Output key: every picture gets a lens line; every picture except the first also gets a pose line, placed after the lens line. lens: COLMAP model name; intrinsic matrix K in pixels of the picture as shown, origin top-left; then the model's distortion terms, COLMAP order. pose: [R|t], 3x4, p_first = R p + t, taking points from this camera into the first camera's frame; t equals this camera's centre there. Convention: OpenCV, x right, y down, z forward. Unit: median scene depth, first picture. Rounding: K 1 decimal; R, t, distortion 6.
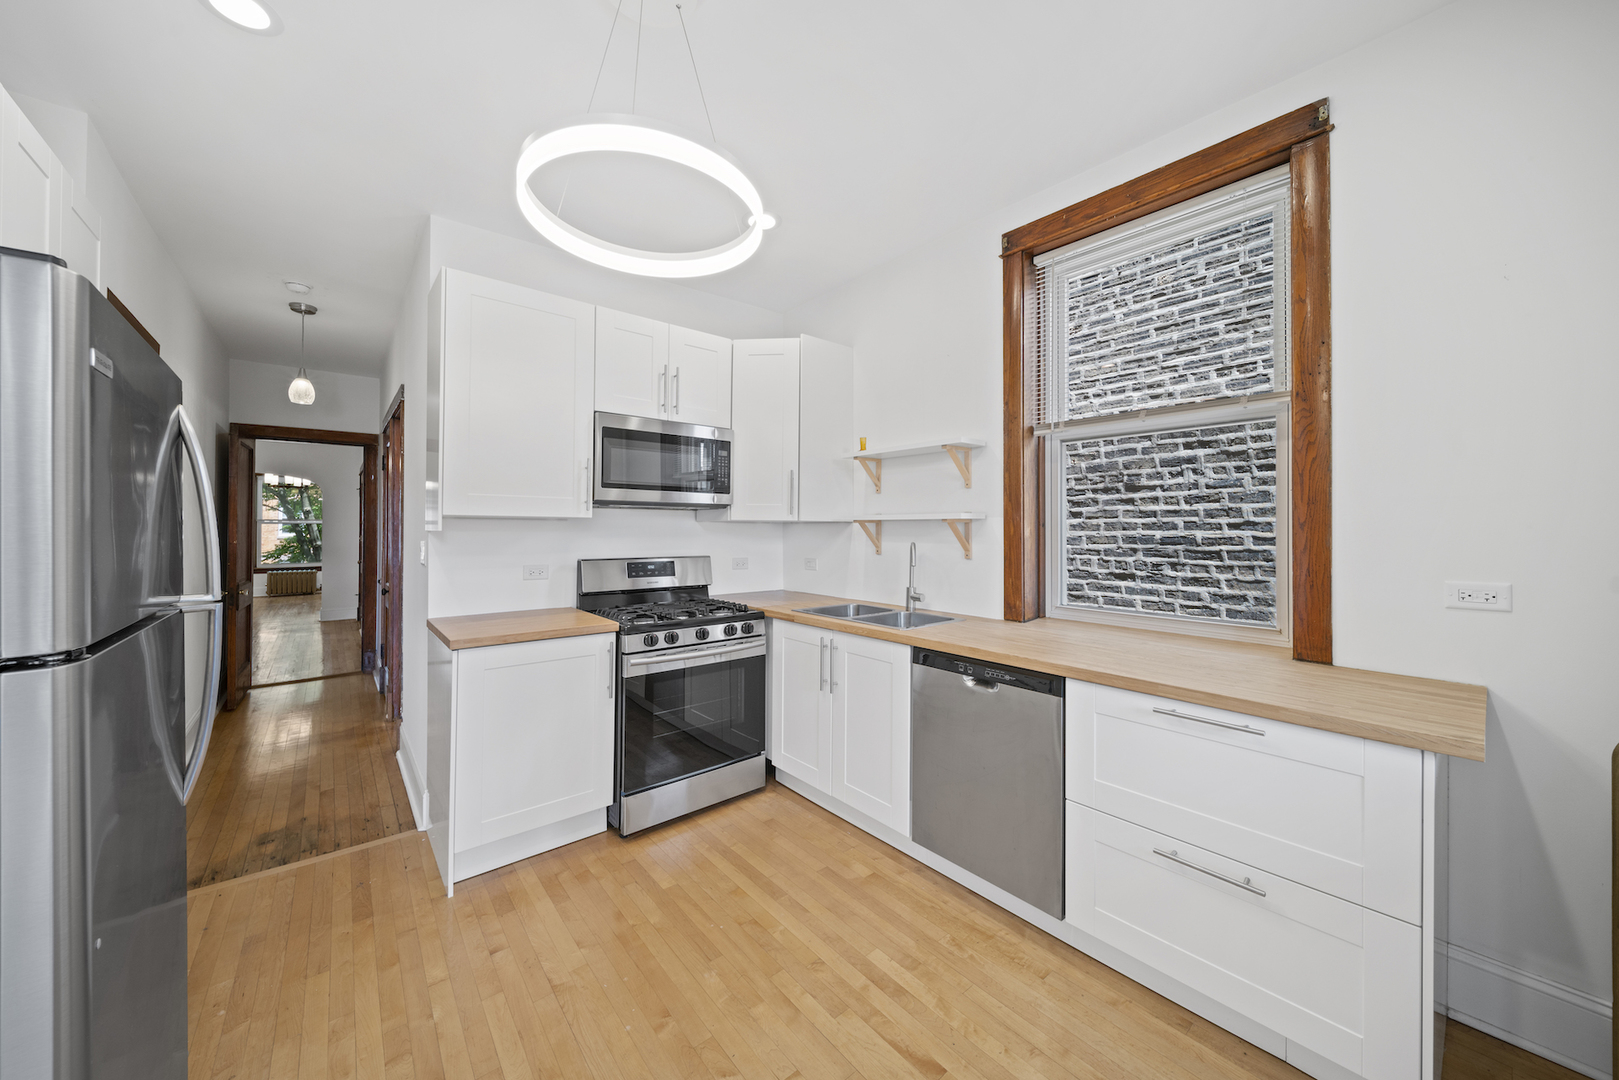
lens RADIAL K [[572.4, 0, 808.8], [0, 572.4, 528.6], [0, 0, 1]] dist [-0.000545, -0.000195]
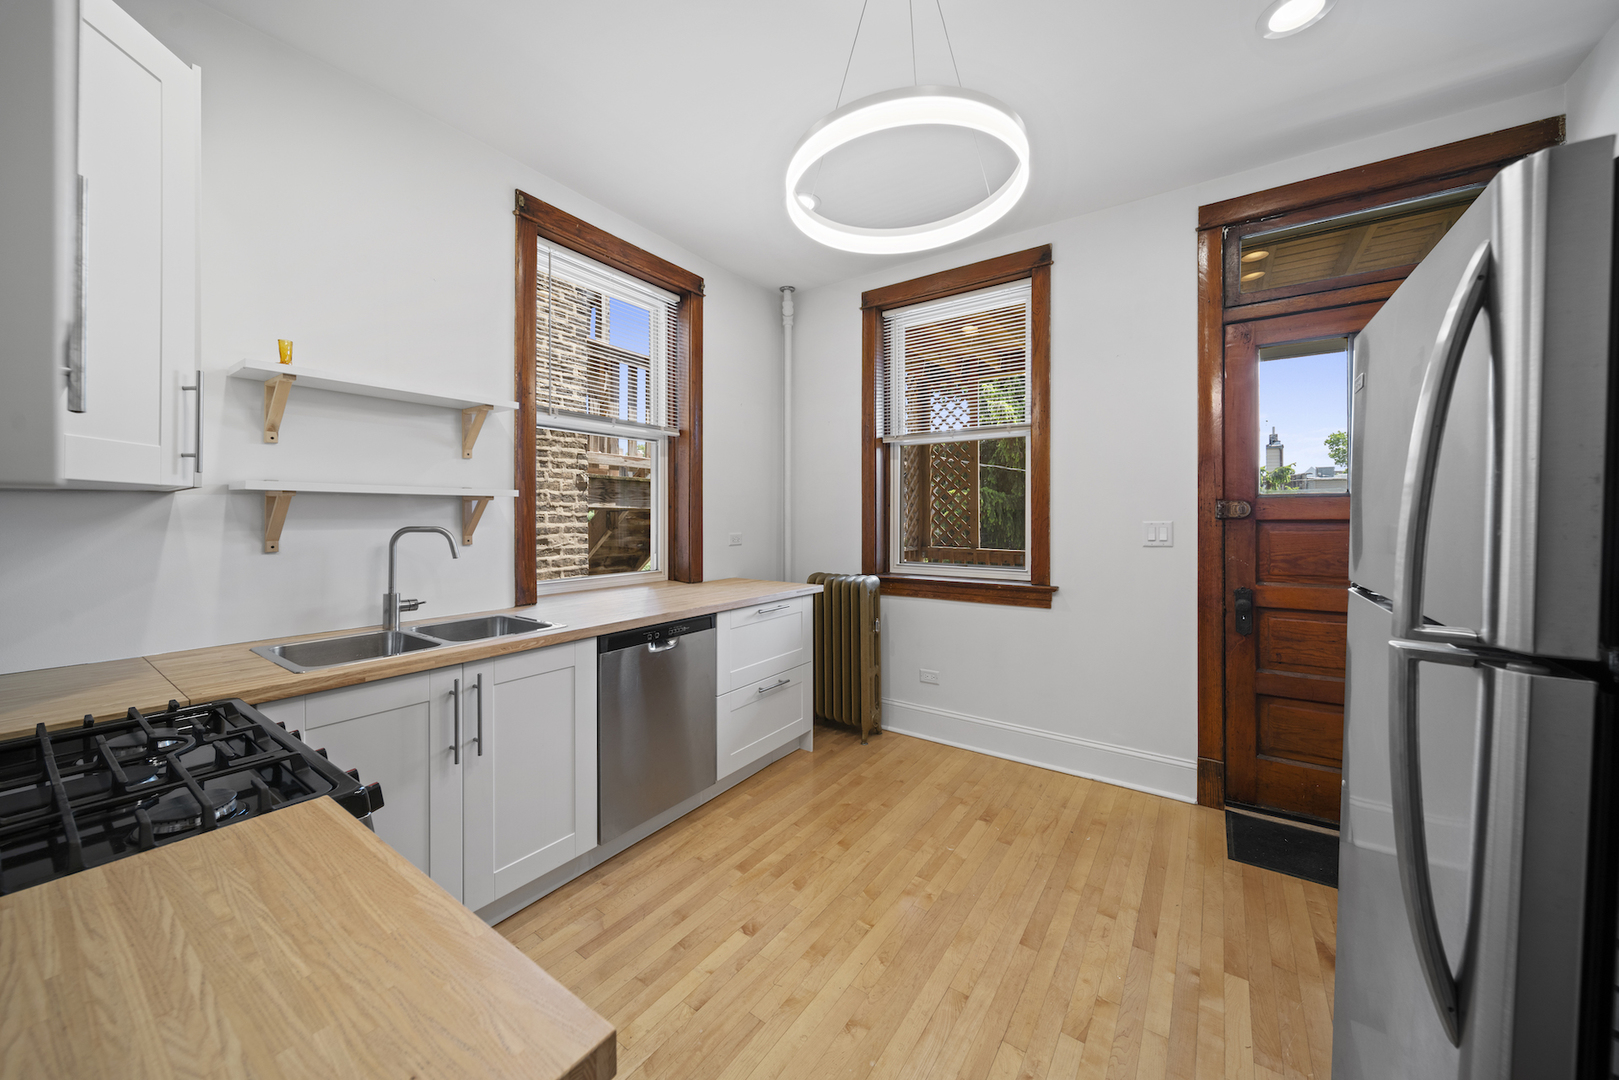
lens RADIAL K [[572.4, 0, 808.8], [0, 572.4, 528.6], [0, 0, 1]] dist [-0.000545, -0.000195]
pose [[-0.243462, -0.030571, 0.969429, -0.697159], [-0.004735, 0.999529, 0.030331, 0.001241], [-0.969899, 0.002794, -0.243492, 0.784276]]
